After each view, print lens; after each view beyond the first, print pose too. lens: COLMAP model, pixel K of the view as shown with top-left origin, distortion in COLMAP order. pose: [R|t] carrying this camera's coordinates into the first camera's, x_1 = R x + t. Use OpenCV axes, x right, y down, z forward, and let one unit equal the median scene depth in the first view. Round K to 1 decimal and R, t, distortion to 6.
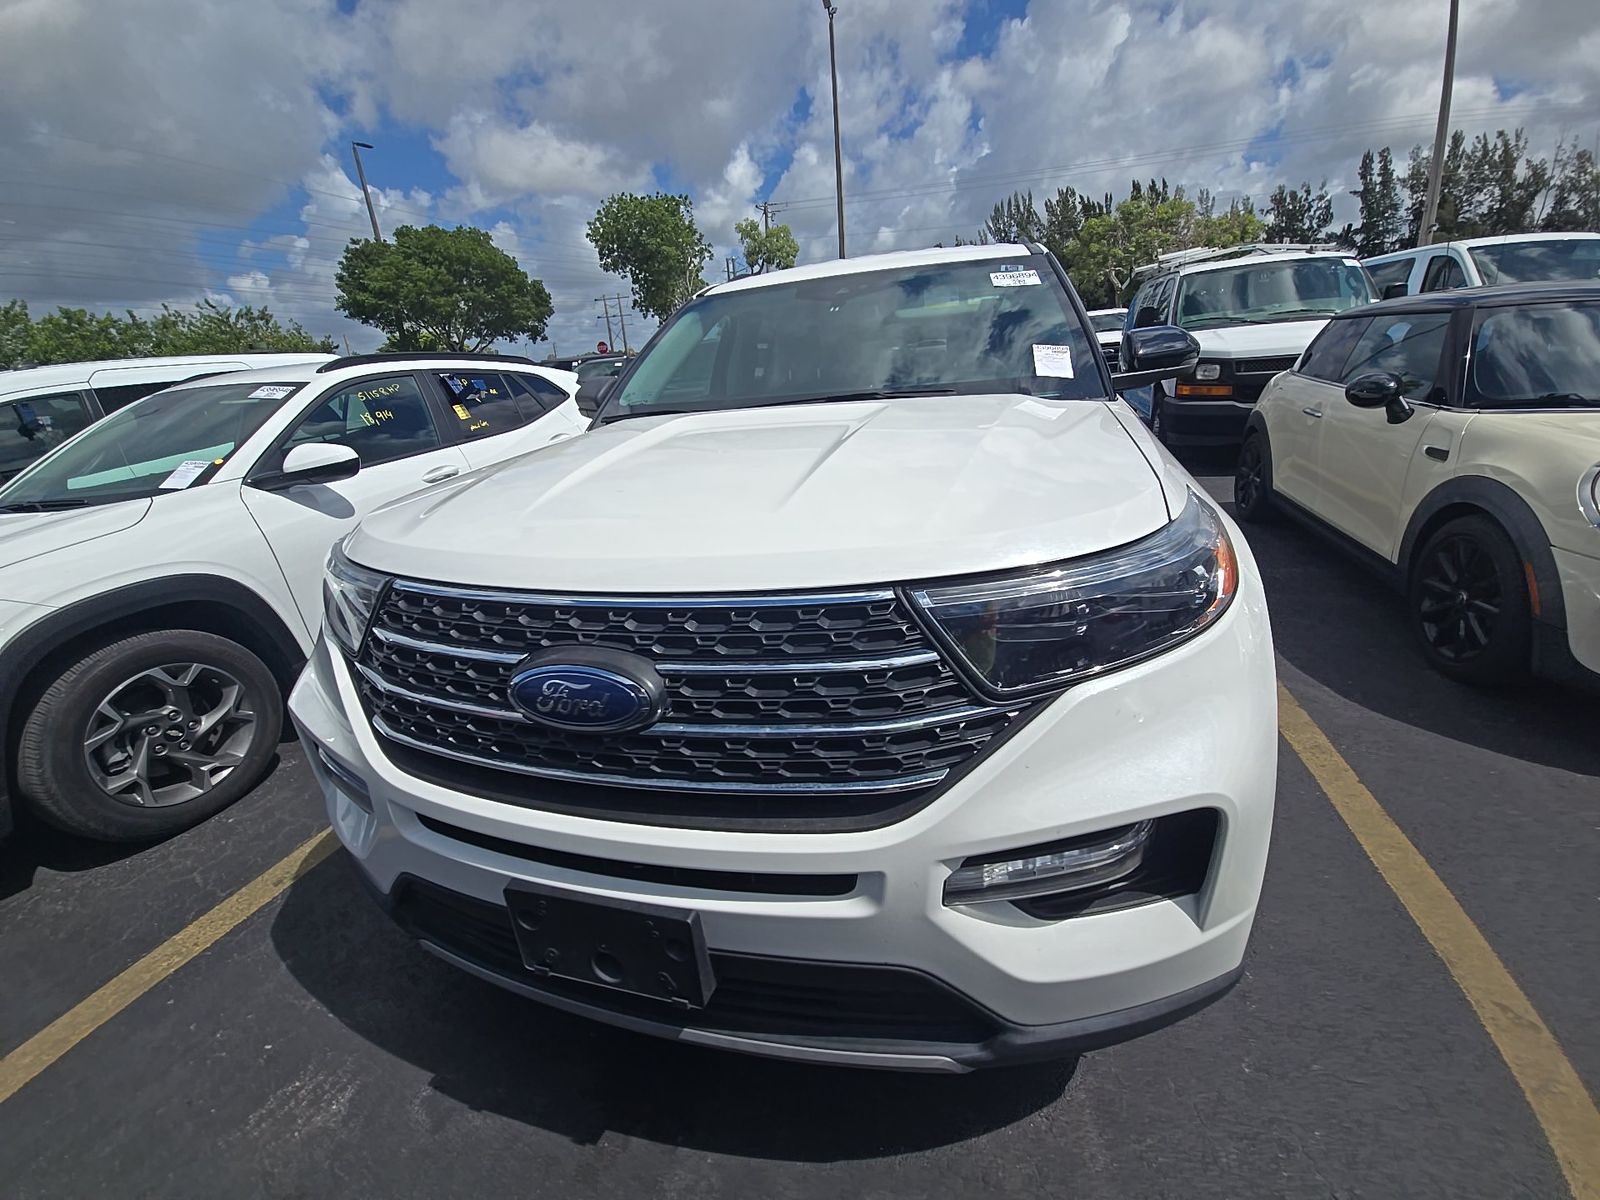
lens RADIAL K [[641.2, 0, 800.0], [0, 641.2, 600.0], [0, 0, 1]] dist [0.011138, -0.008072]
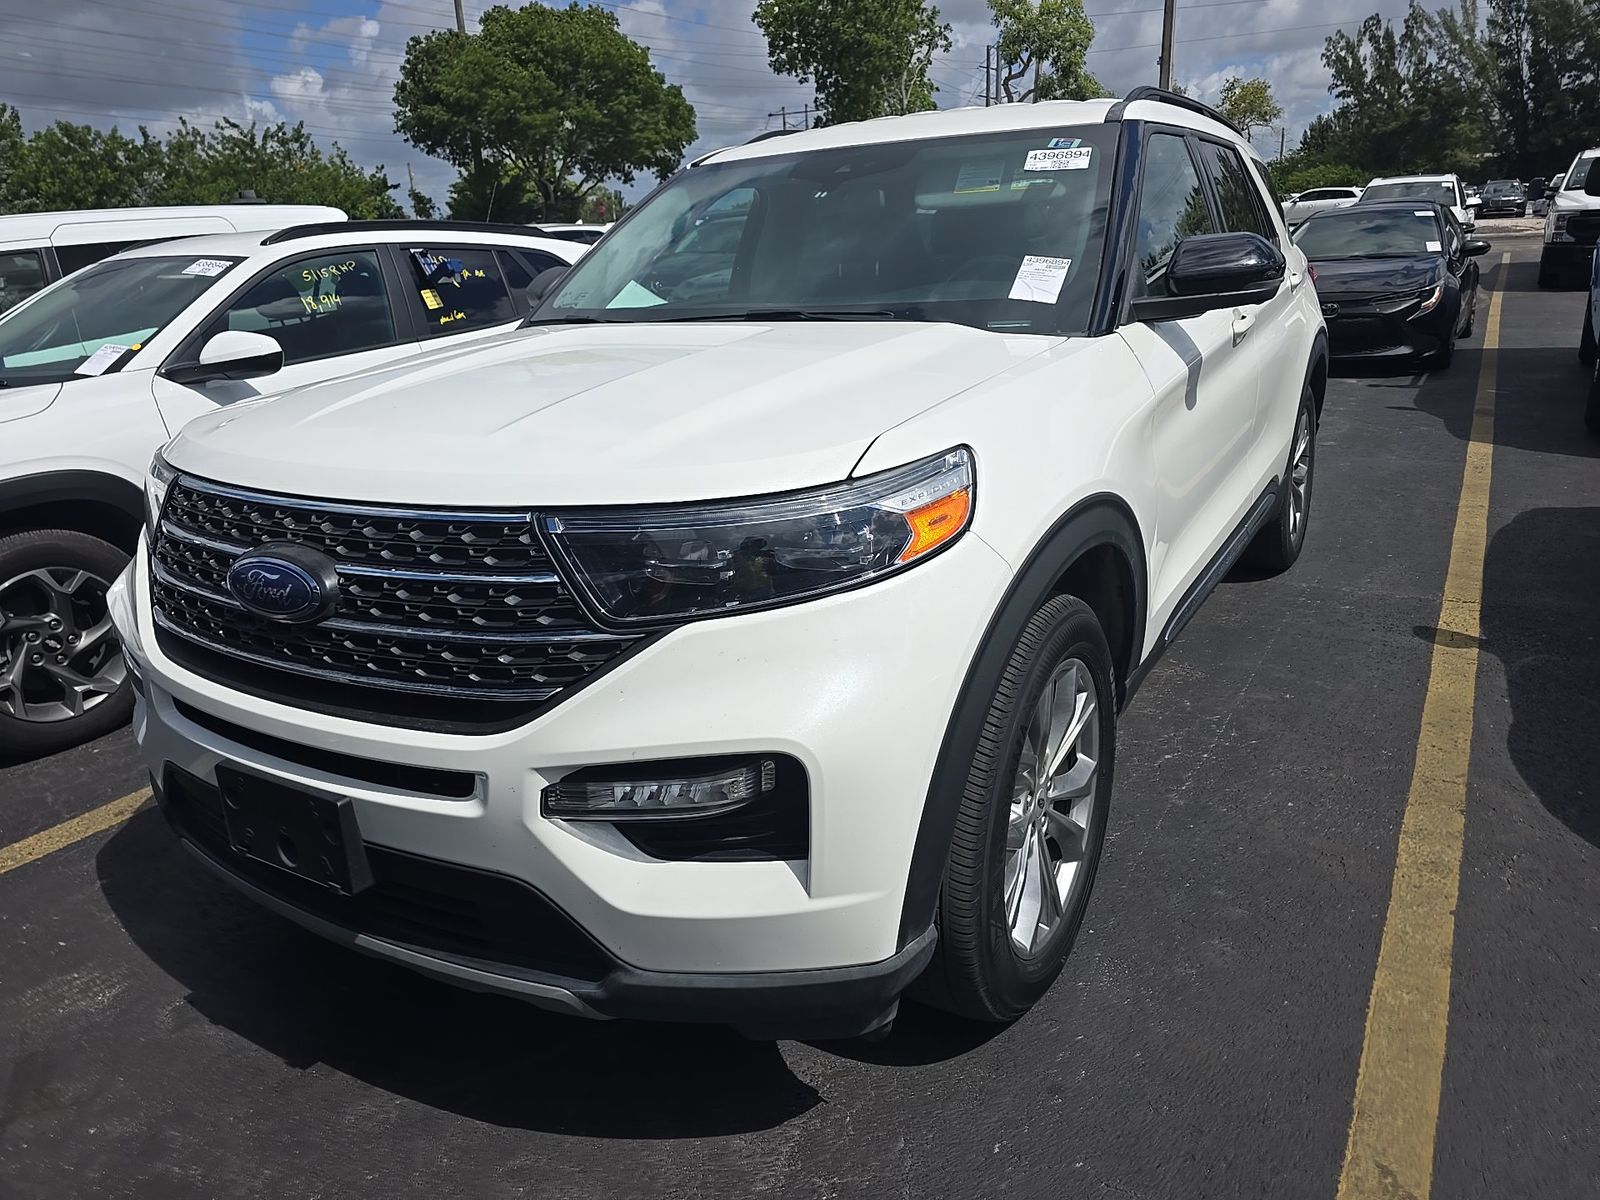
lens RADIAL K [[1069.0, 0, 804.6], [0, 1069.0, 603.0], [0, 0, 1]] dist [0.052314, -0.057448]
pose [[0.967557, 0.108881, -0.227989, 0.385785], [-0.111397, 0.993774, 0.001847, 0.029326], [0.226771, 0.023610, 0.973662, -0.239404]]
